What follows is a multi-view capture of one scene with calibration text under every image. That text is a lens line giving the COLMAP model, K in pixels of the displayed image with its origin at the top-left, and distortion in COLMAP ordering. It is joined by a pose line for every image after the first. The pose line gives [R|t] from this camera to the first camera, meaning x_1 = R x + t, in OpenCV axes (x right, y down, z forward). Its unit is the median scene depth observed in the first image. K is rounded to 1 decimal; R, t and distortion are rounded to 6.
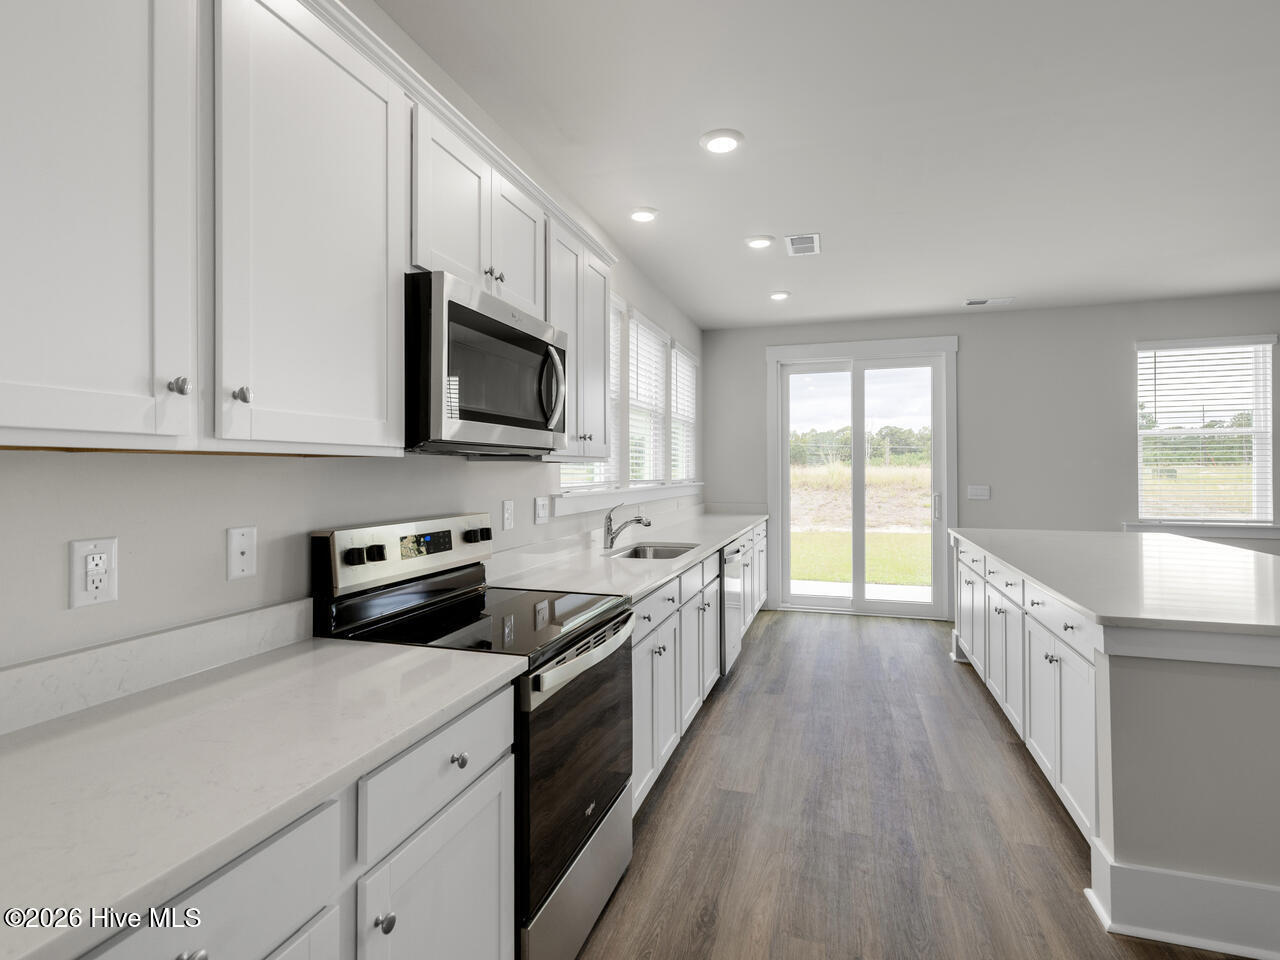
lens RADIAL K [[652.6, 0, 639.2], [0, 652.6, 465.3], [0, 0, 1]] dist [0.004574, 0.000298]
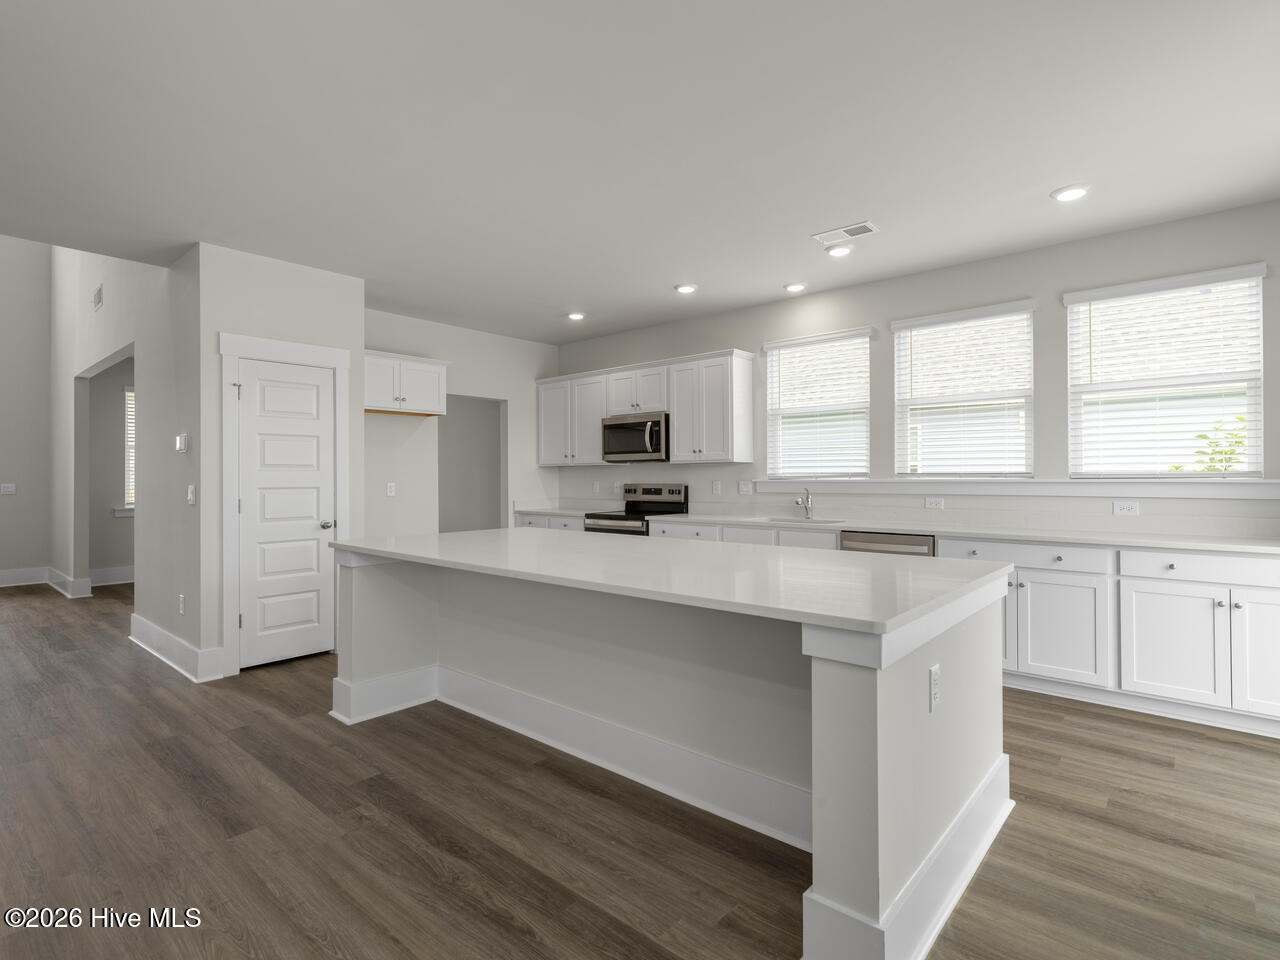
lens RADIAL K [[645.4, 0, 640.2], [0, 645.4, 472.6], [0, 0, 1]] dist [0.003136, 0.000542]
pose [[-0.402710, -0.003113, -0.915322, 1.436576], [0.011774, 0.999894, -0.008581, 0.031857], [0.915252, -0.014233, -0.402631, 1.253220]]
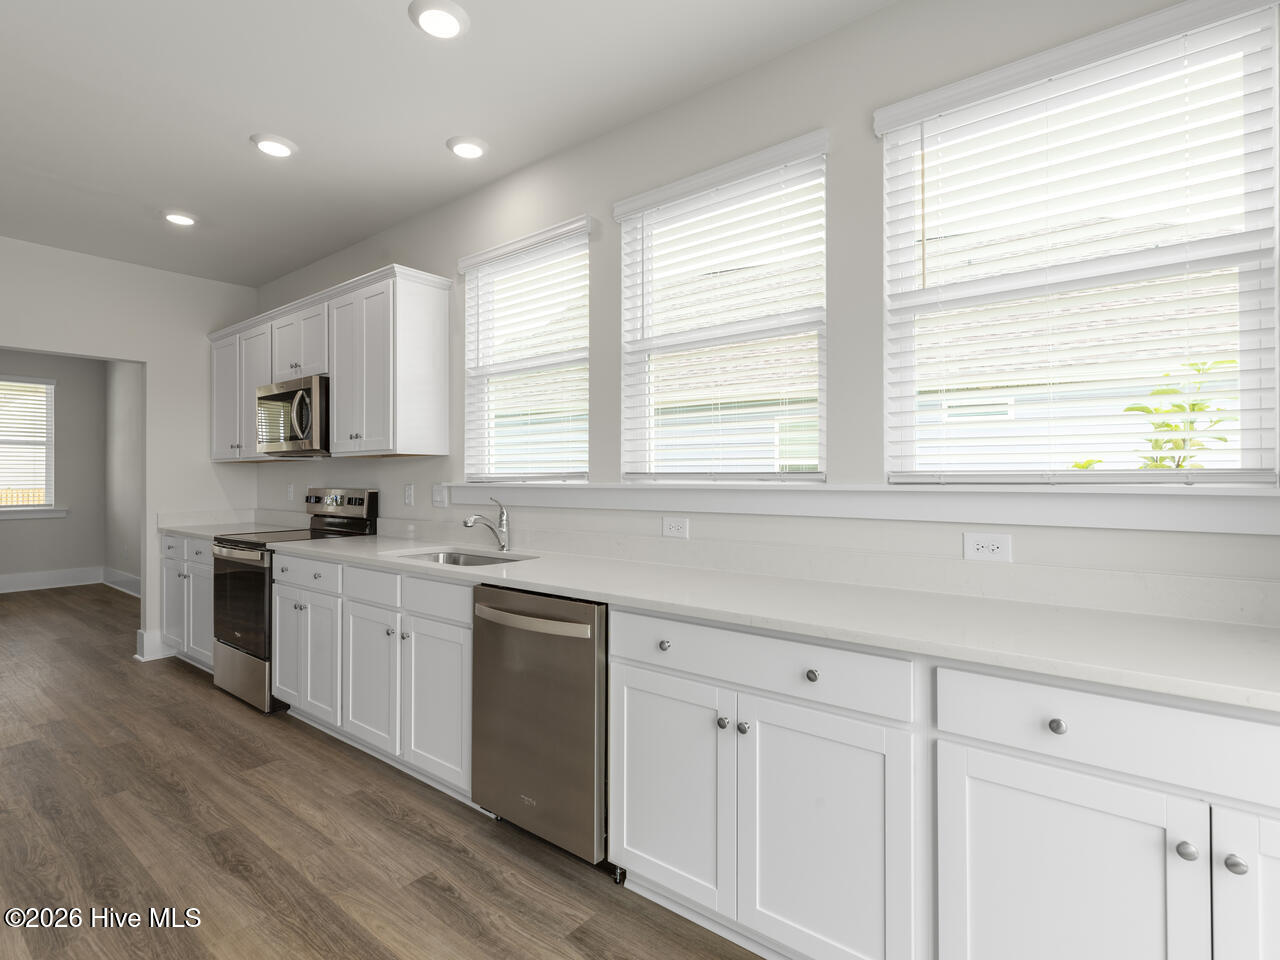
lens RADIAL K [[645.4, 0, 640.2], [0, 645.4, 472.6], [0, 0, 1]] dist [0.003136, 0.000542]
pose [[-0.360571, -0.004805, -0.932720, 0.686621], [0.009789, 0.999912, -0.008935, 0.034847], [0.932681, -0.012352, -0.360492, 1.493029]]
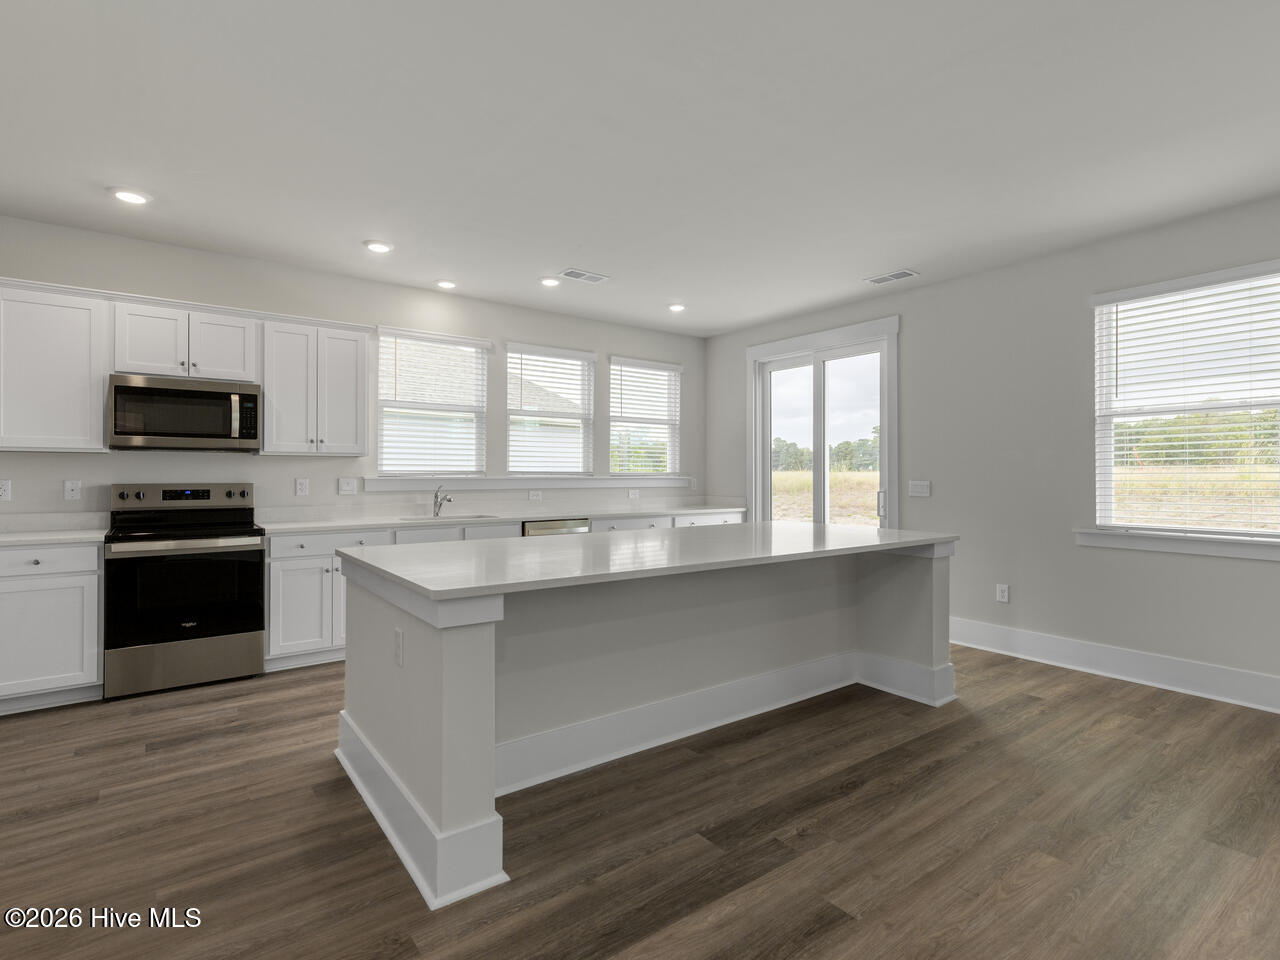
lens RADIAL K [[645.4, 0, 640.2], [0, 645.4, 472.6], [0, 0, 1]] dist [0.003136, 0.000542]
pose [[0.809095, 0.002089, -0.587674, 1.179495], [0.001212, 0.999986, 0.005223, 0.022963], [0.587677, -0.004938, 0.809081, 0.105182]]
